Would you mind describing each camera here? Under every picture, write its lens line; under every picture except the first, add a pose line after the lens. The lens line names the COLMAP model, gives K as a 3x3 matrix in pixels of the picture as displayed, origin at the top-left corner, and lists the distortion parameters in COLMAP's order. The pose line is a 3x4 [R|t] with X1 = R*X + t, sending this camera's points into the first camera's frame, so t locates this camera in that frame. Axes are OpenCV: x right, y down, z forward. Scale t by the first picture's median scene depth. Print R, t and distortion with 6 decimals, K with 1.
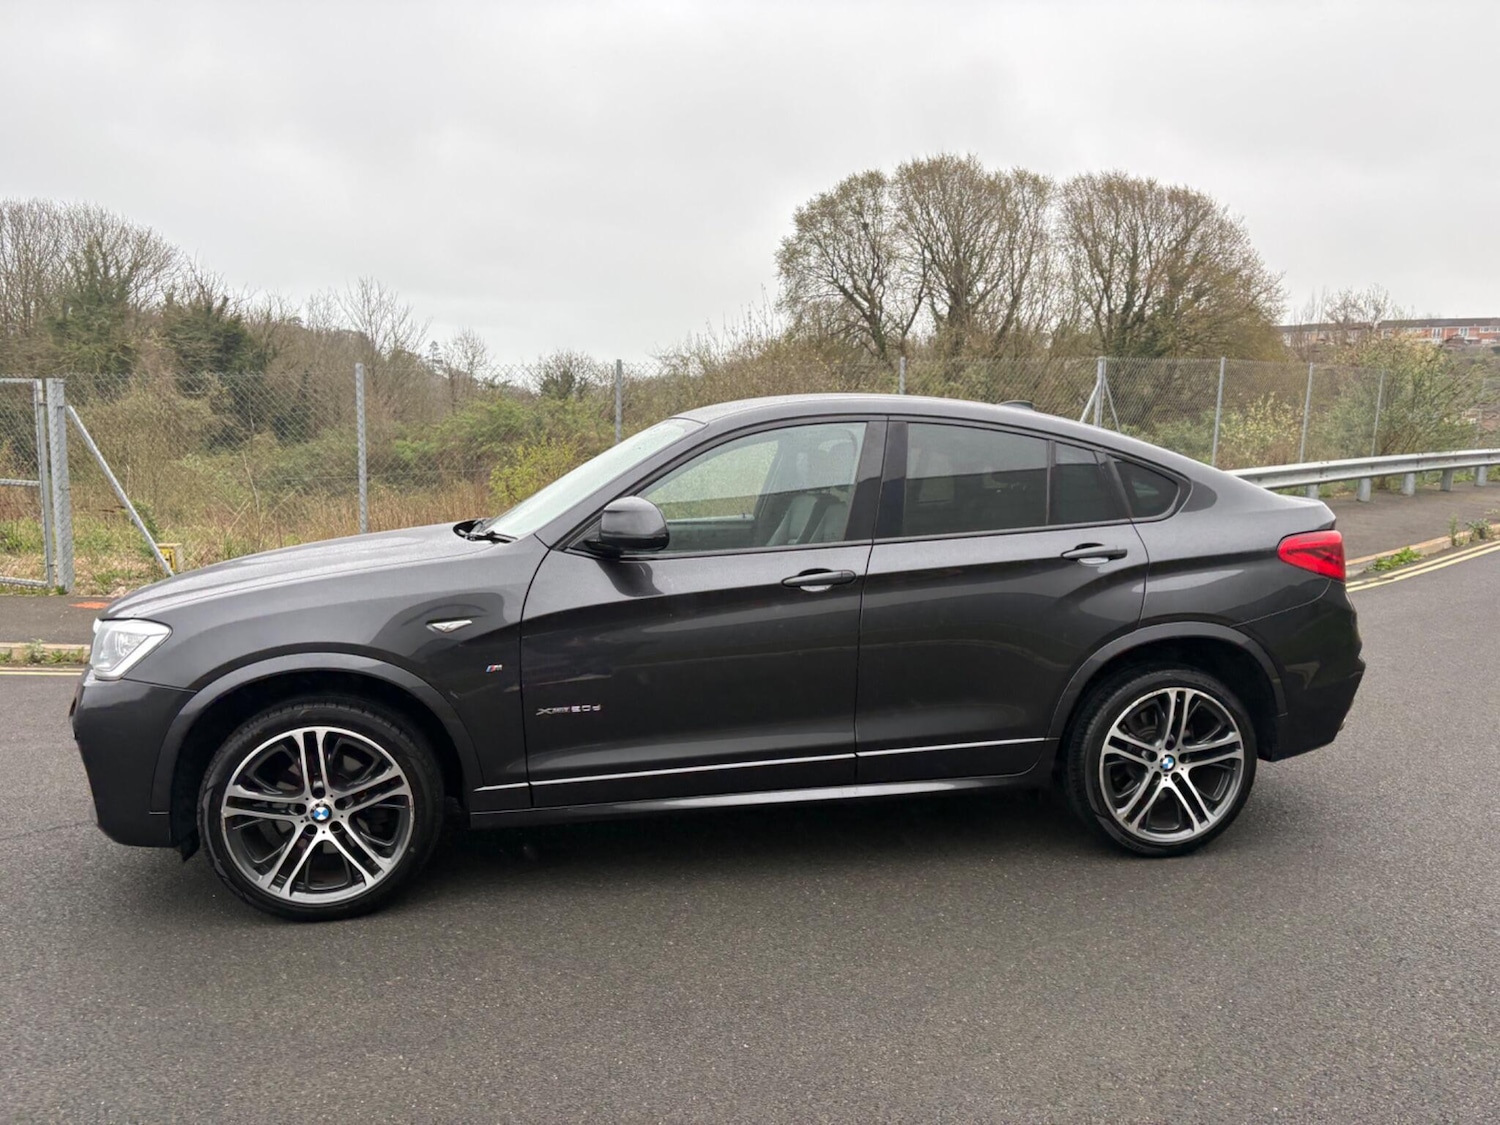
lens RADIAL K [[1120.4, 0, 750.0], [0, 1120.4, 562.5], [0, 0, 1]] dist [0.029818, -0.010306]
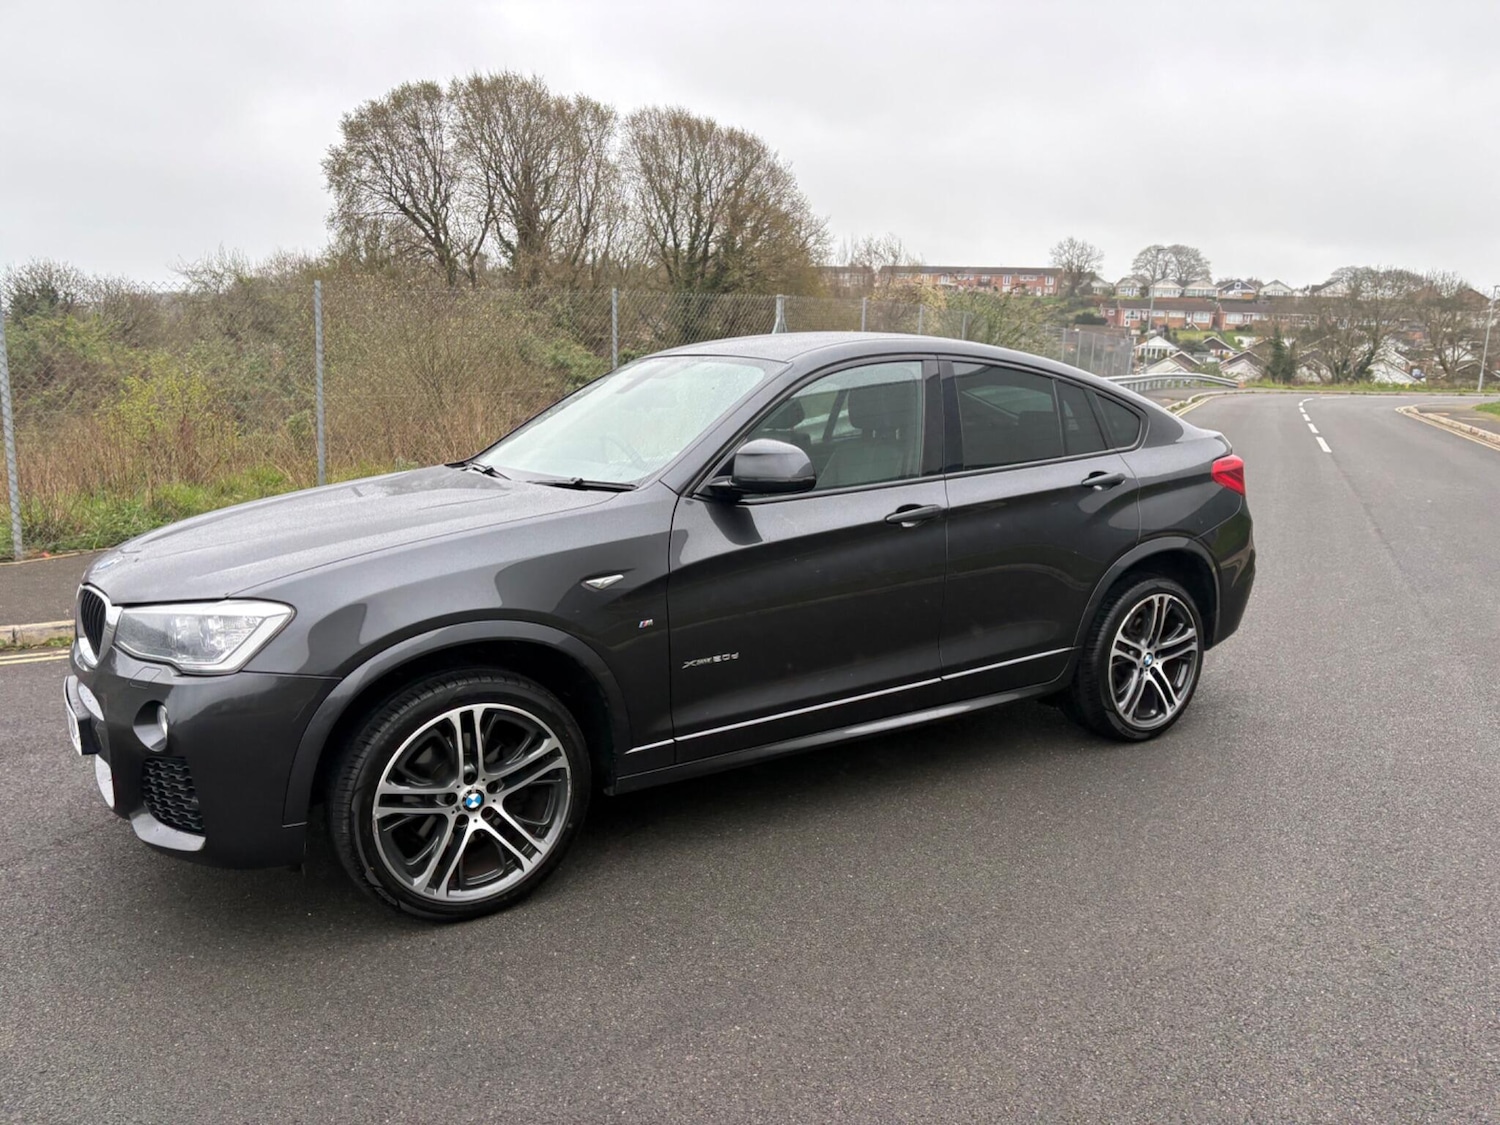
lens RADIAL K [[1124.2, 0, 750.0], [0, 1124.2, 562.5], [0, 0, 1]] dist [0.023147, -0.003239]
pose [[0.924329, -0.060460, 0.376777, -0.440324], [0.037737, 0.997012, 0.067407, -0.015432], [-0.379727, -0.048087, 0.923848, 0.086516]]
